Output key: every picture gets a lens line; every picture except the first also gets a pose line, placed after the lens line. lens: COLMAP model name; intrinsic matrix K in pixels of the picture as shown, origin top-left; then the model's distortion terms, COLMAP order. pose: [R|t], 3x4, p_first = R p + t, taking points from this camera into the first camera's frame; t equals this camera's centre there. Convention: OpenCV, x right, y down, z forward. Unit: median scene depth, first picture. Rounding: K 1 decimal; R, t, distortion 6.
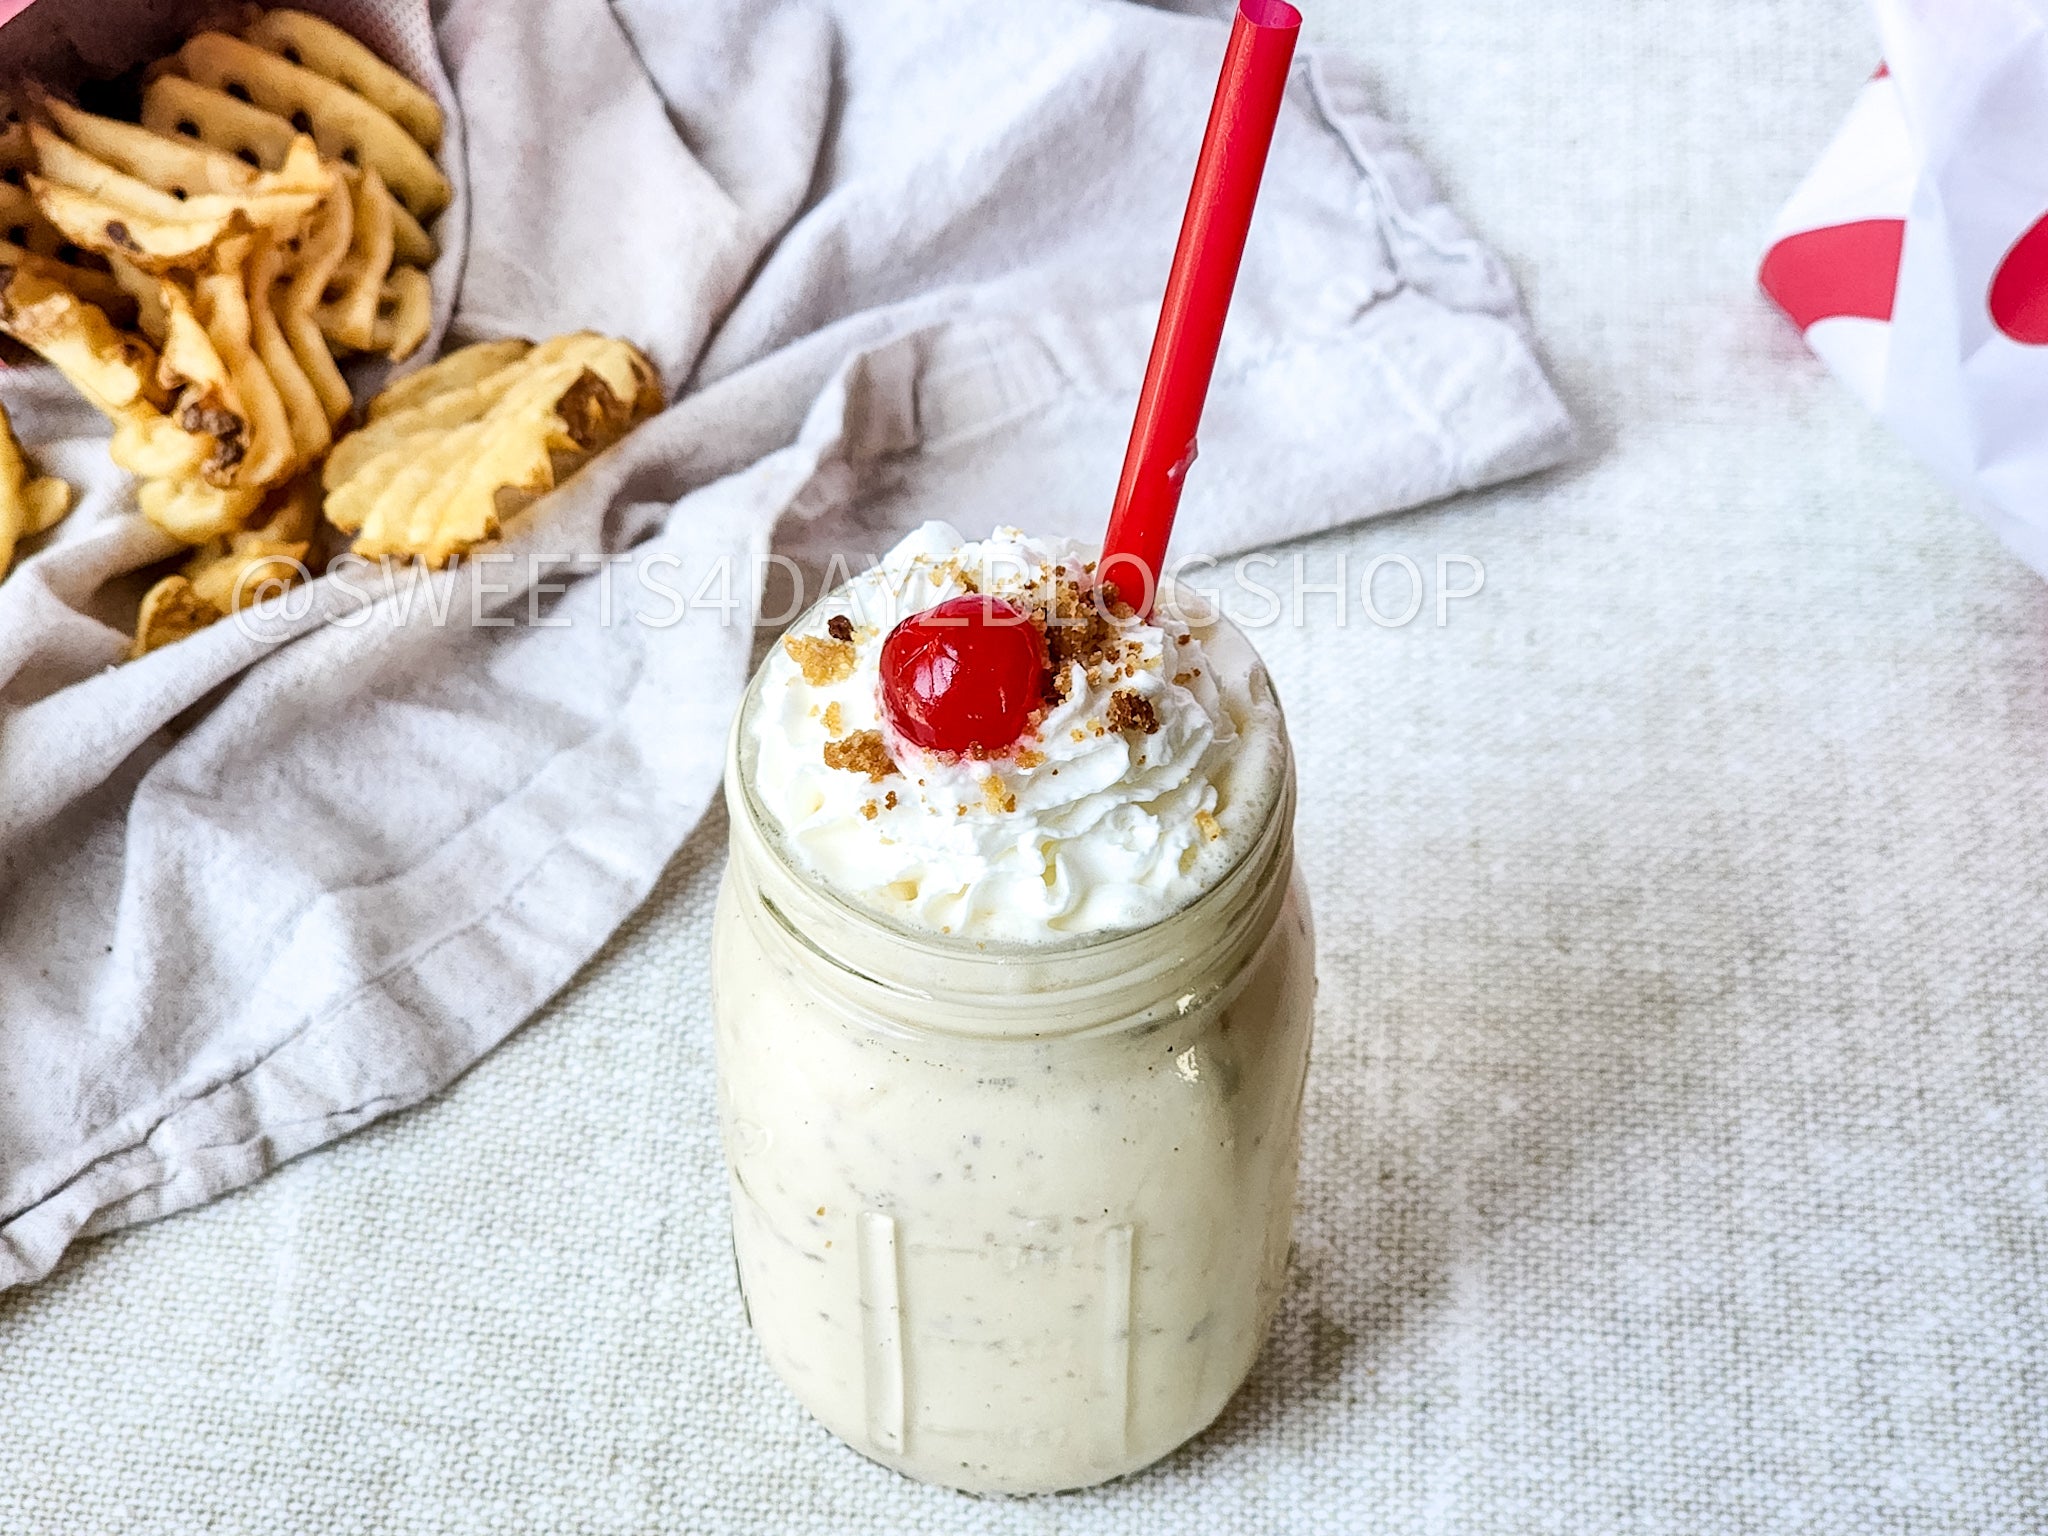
lens RADIAL K [[3899.8, 0, 1018.6], [0, 3899.8, 759.3], [0, 0, 1]] dist [0.066423, 0.000000]
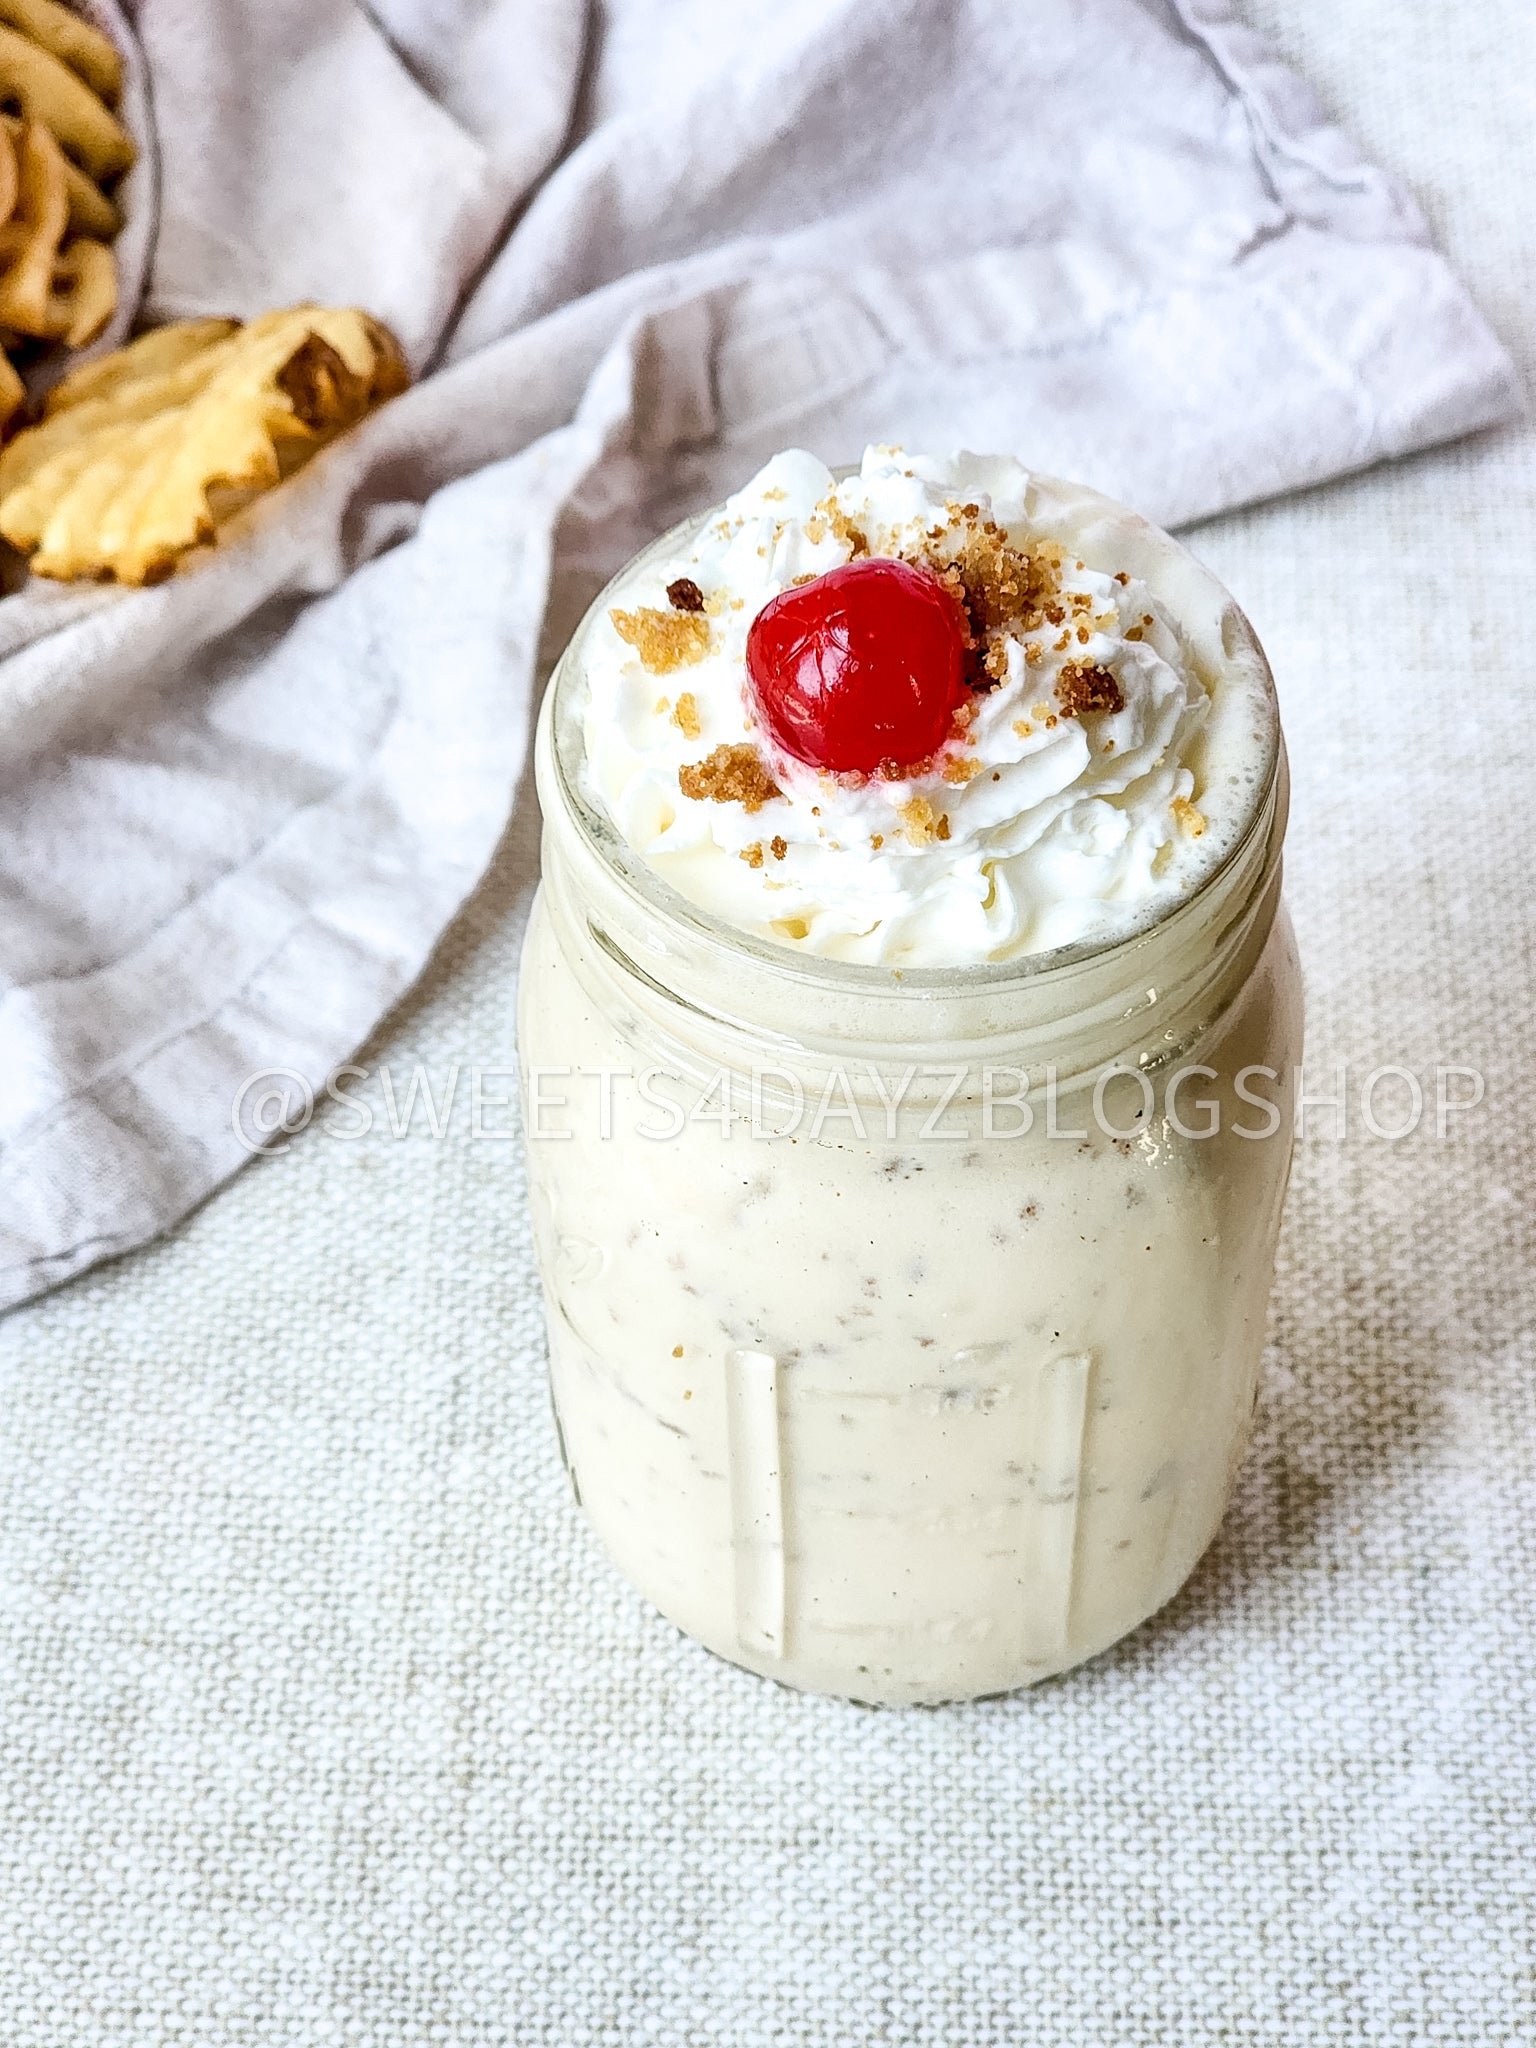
lens RADIAL K [[3899.8, 0, 773.1], [0, 3899.8, 1043.3], [0, 0, 1]] dist [0.066423, 0.000000]
pose [[0.999200, -0.038435, 0.011049, -0.032071], [0.038093, 0.998835, 0.029639, 0.028127], [-0.012175, -0.029194, 0.999500, 0.198524]]
